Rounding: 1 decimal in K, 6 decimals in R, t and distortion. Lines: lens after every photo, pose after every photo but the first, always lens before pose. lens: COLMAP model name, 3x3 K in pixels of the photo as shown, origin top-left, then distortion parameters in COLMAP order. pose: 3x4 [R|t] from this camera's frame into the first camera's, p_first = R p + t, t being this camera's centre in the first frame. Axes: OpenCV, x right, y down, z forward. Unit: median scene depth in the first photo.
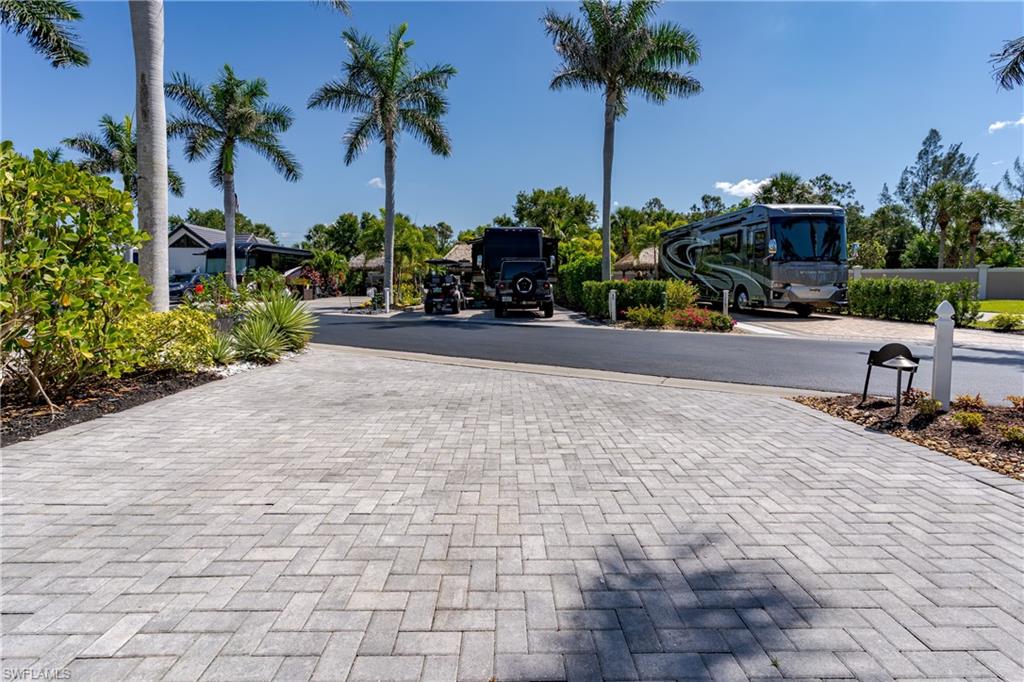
lens RADIAL K [[959.4, 0, 512.0], [0, 959.4, 341.0], [0, 0, 1]] dist [-0.000842, 0.016522]
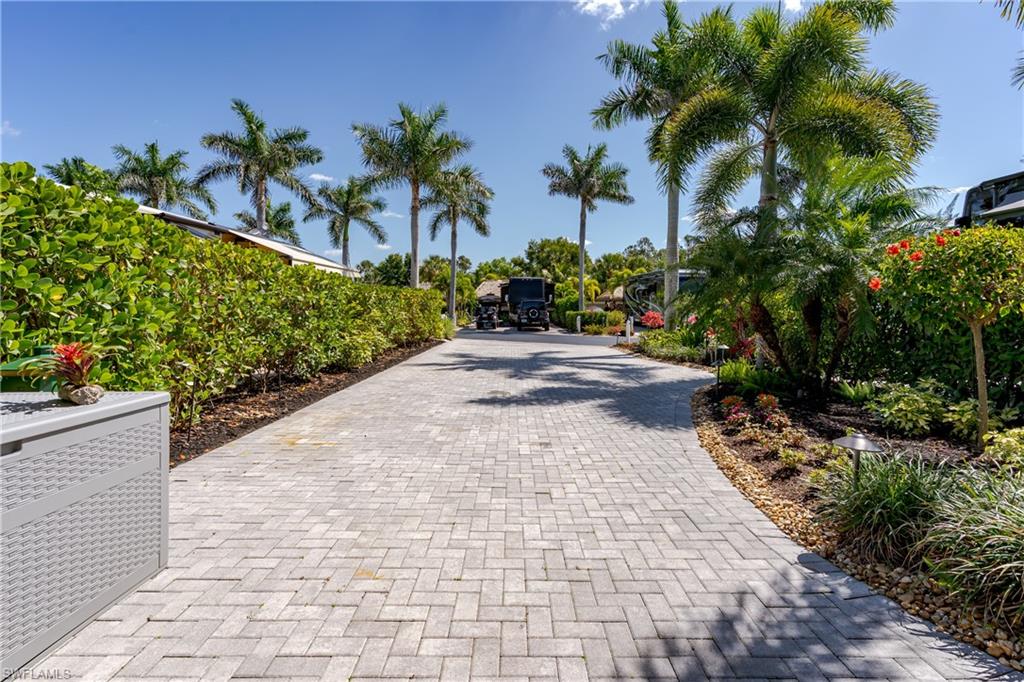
lens RADIAL K [[959.4, 0, 512.0], [0, 959.4, 341.0], [0, 0, 1]] dist [-0.000842, 0.016522]
pose [[0.999943, 0.004727, -0.009572, -0.008593], [-0.004965, 0.999675, -0.025023, 0.033757], [0.009451, 0.025069, 0.999641, -0.686724]]
